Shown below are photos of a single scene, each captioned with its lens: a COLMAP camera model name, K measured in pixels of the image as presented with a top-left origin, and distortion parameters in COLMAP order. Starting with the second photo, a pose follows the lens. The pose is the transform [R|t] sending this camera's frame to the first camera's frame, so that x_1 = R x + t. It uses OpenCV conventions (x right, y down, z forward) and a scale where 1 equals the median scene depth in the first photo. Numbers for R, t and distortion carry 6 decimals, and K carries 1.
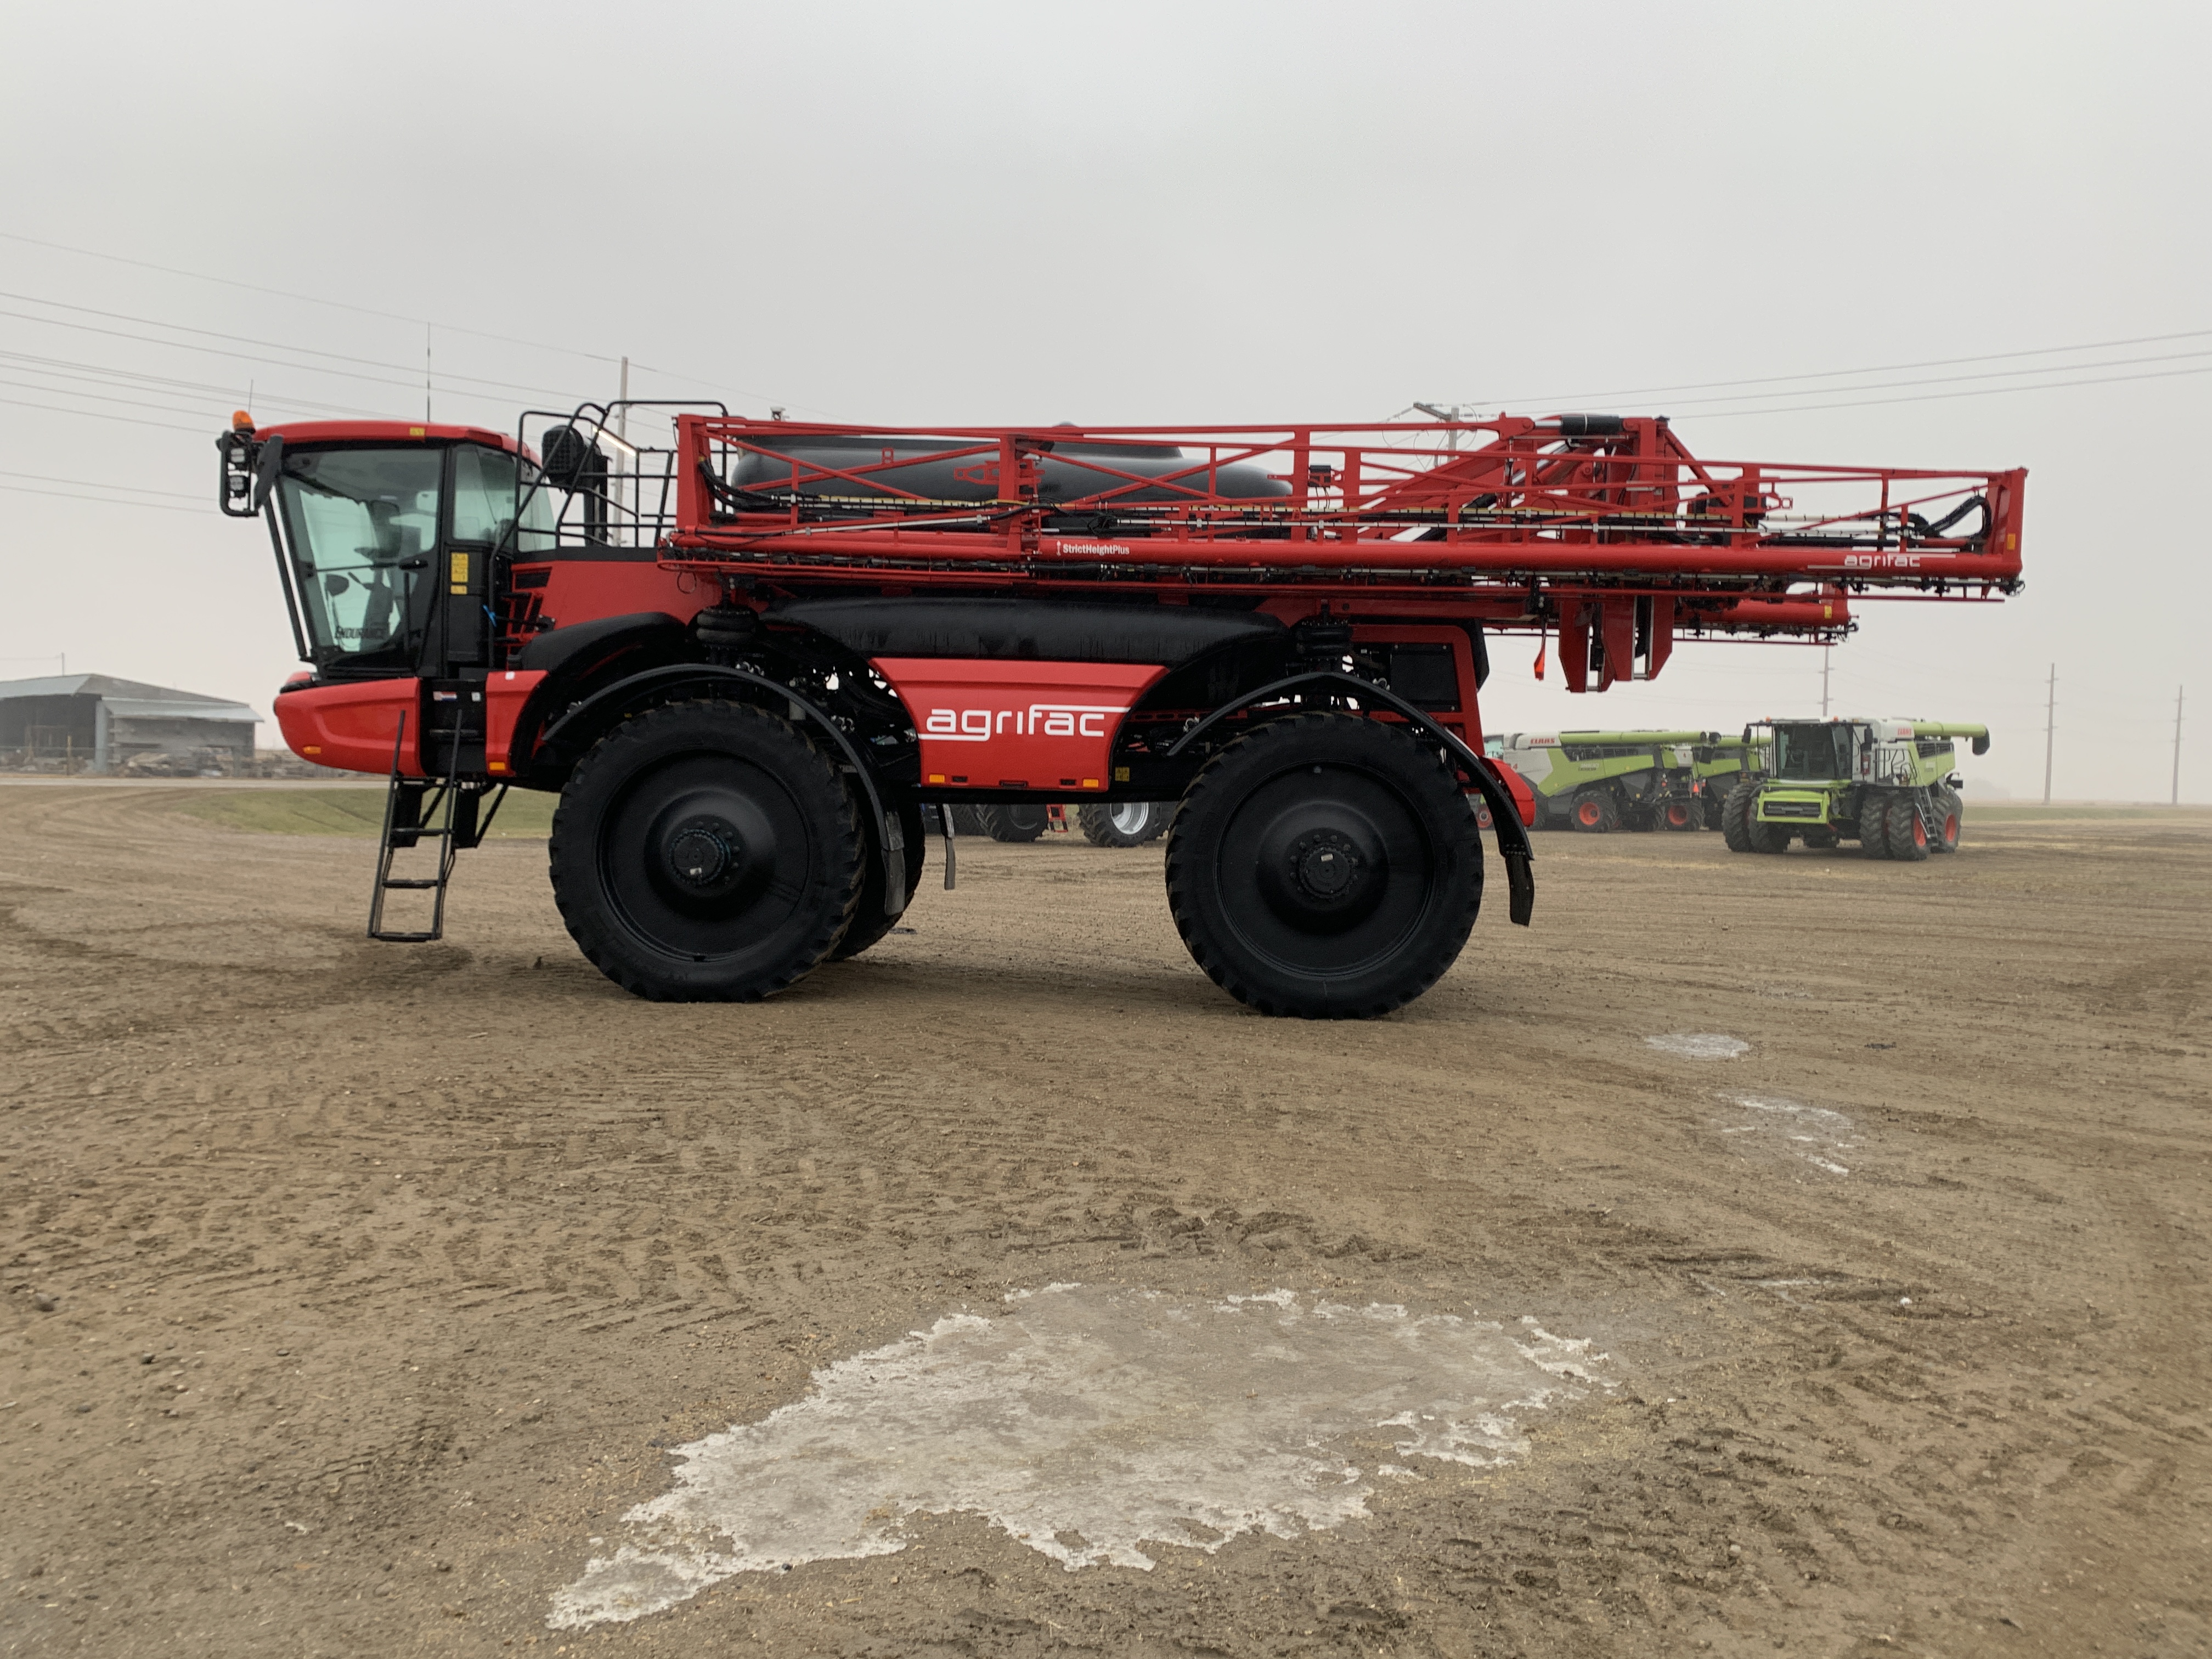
lens RADIAL K [[1676.8, 0, 1096.2], [0, 1676.8, 822.9], [0, 0, 1]] dist [0.036472, -0.047830]
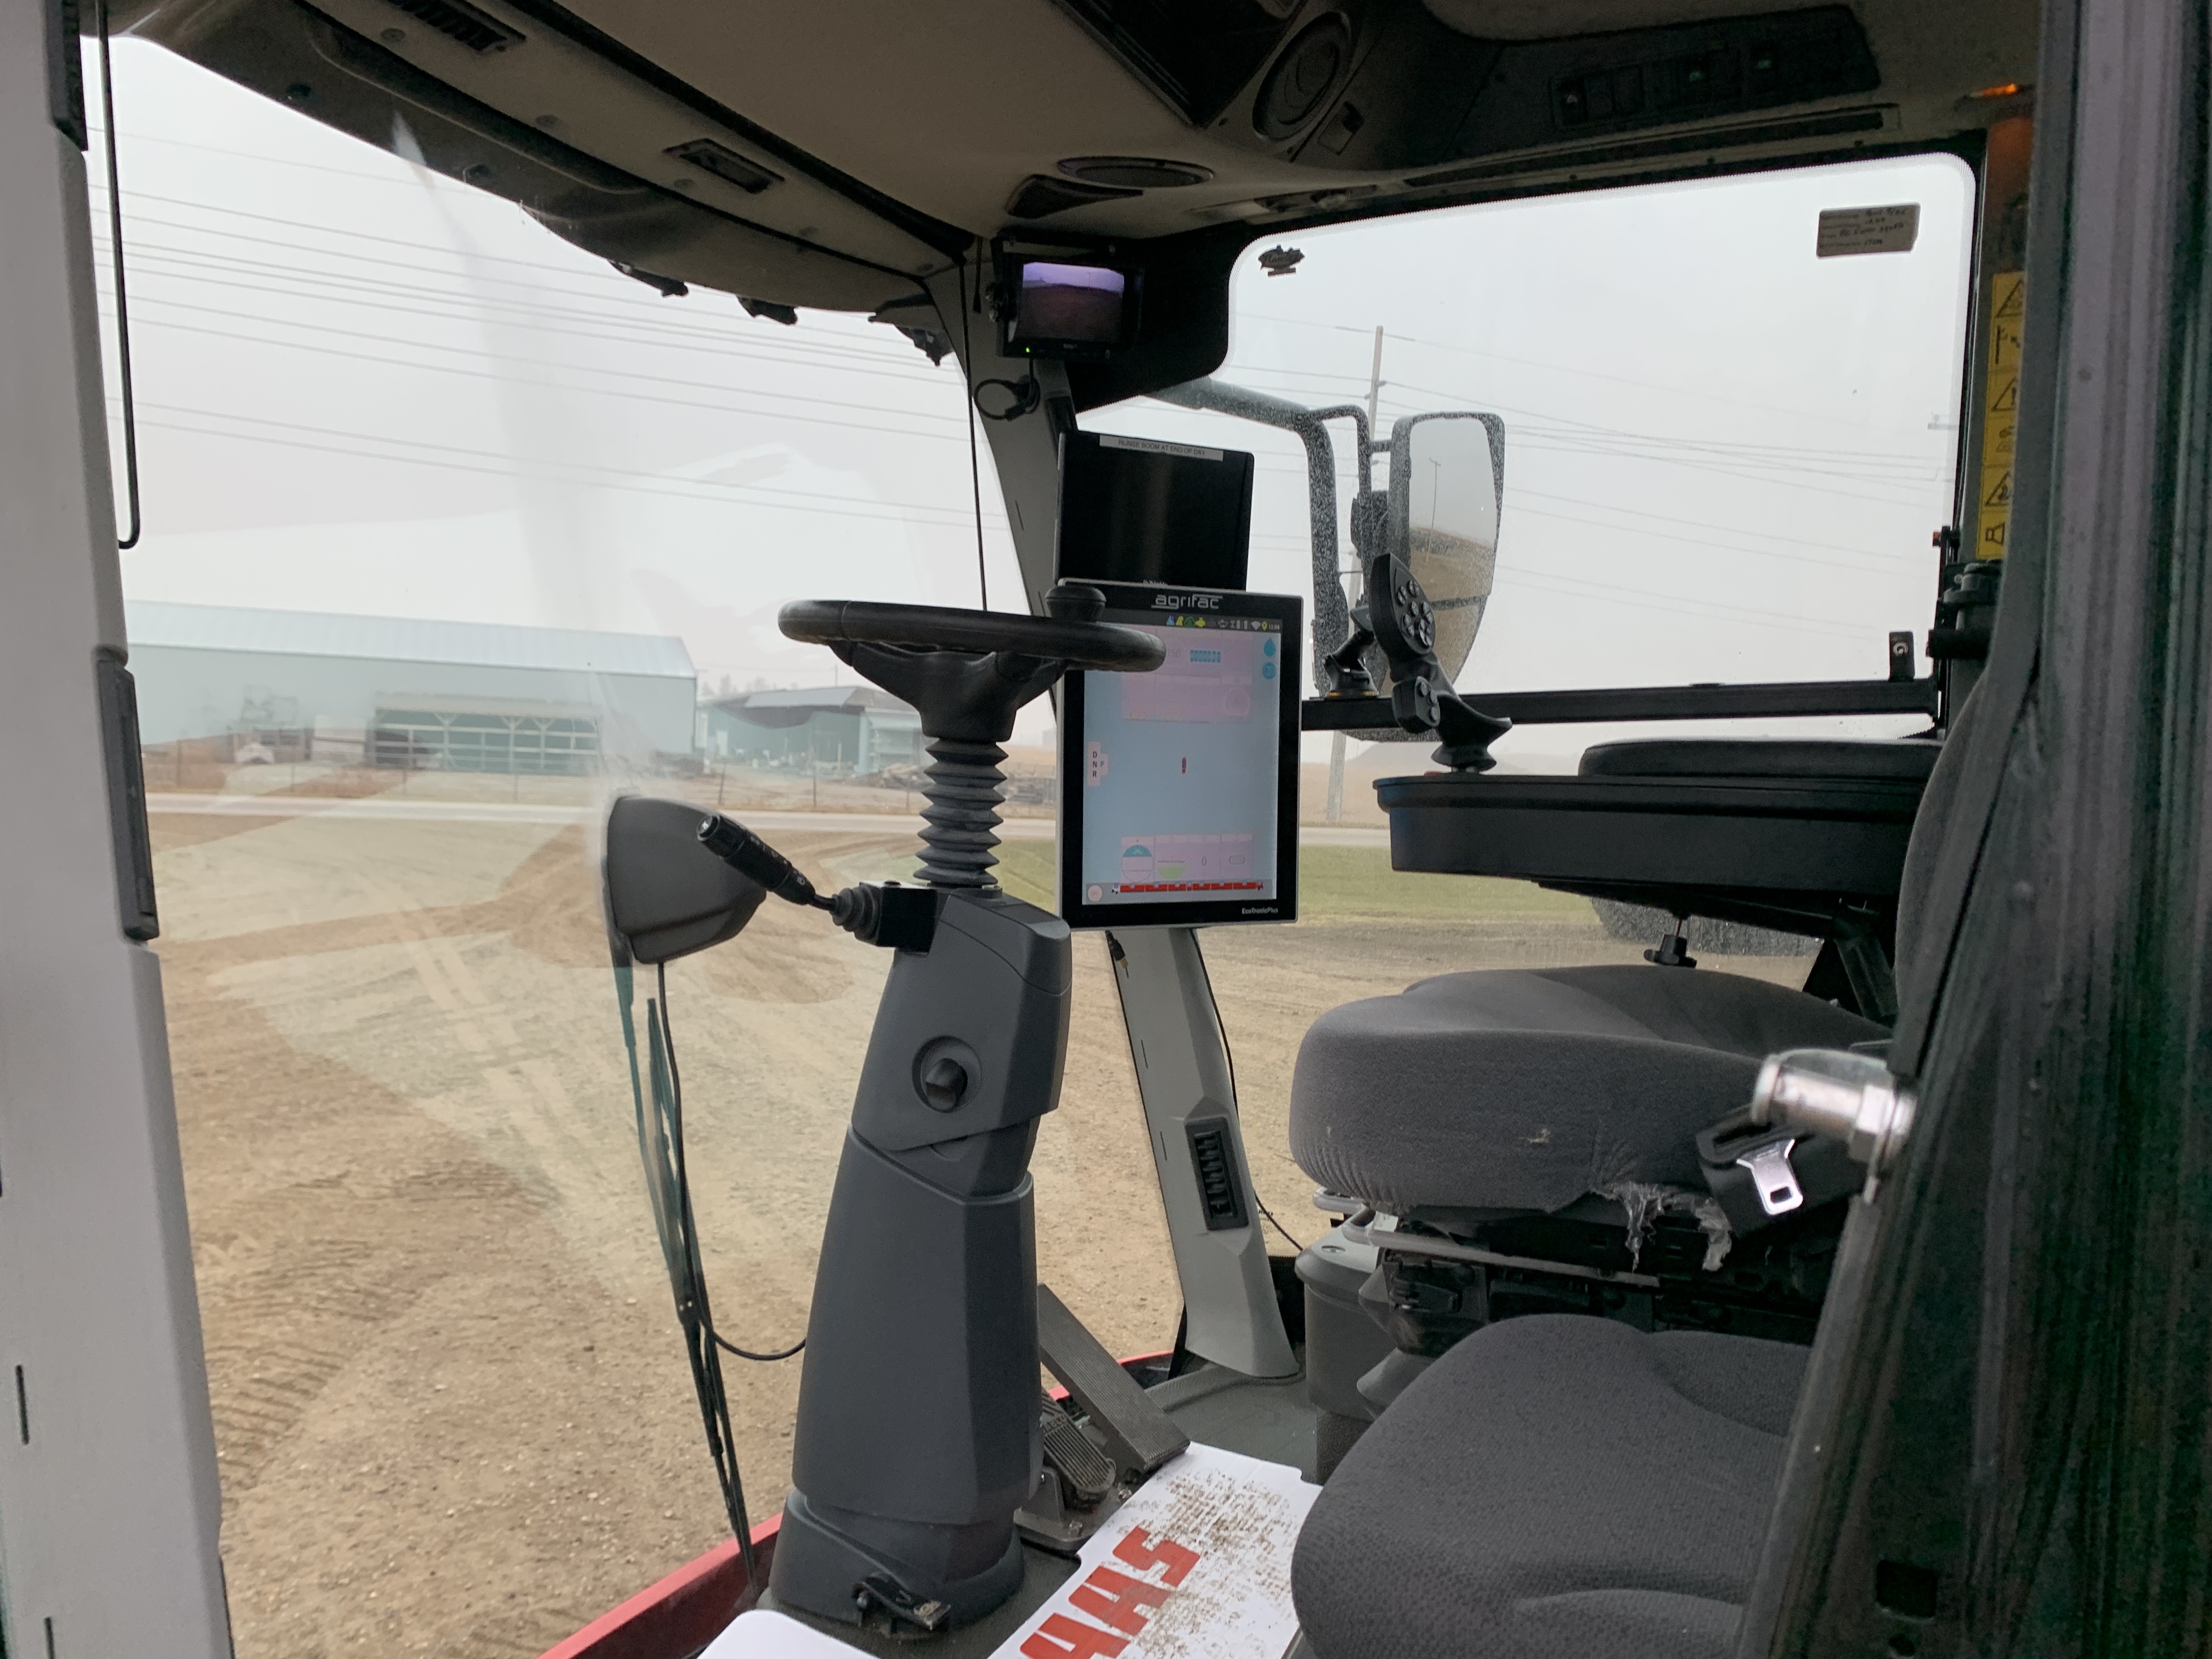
lens RADIAL K [[1676.8, 0, 1096.2], [0, 1676.8, 822.9], [0, 0, 1]] dist [0.036472, -0.047830]
pose [[0.917182, 0.031722, -0.397203, -0.183317], [-0.030745, 0.999488, 0.008829, -0.074005], [0.397280, 0.004114, 0.917688, 0.444602]]
